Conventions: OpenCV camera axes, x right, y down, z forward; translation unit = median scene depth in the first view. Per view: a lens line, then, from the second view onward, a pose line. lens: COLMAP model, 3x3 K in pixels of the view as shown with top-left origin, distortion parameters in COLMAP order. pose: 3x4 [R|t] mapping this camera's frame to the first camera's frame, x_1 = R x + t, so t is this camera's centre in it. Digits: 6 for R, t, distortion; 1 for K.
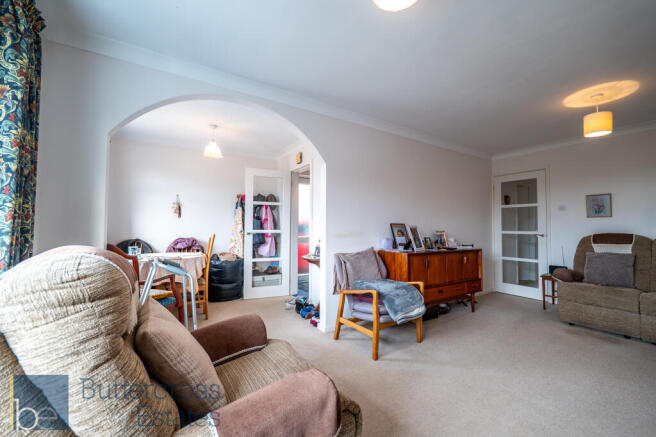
lens RADIAL K [[276.4, 0, 337.4], [0, 276.4, 217.0], [0, 0, 1]] dist [-0.018807, 0.000131]
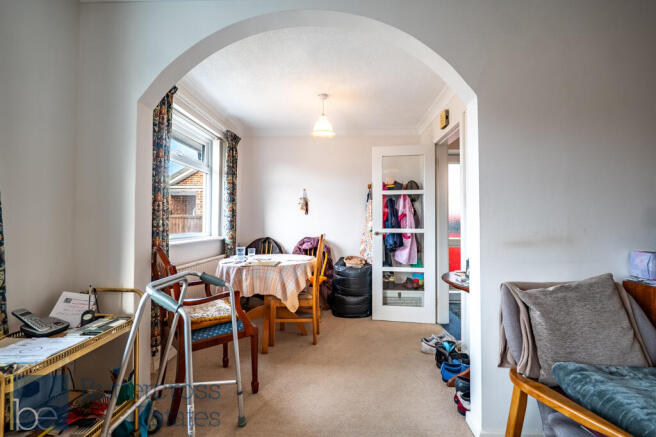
lens RADIAL K [[276.4, 0, 337.4], [0, 276.4, 217.0], [0, 0, 1]] dist [-0.018807, 0.000131]
pose [[0.824081, -0.017853, -0.566190, 0.017490], [0.023214, 0.999728, 0.002263, 0.010922], [0.565996, -0.015009, 0.824272, 0.316809]]
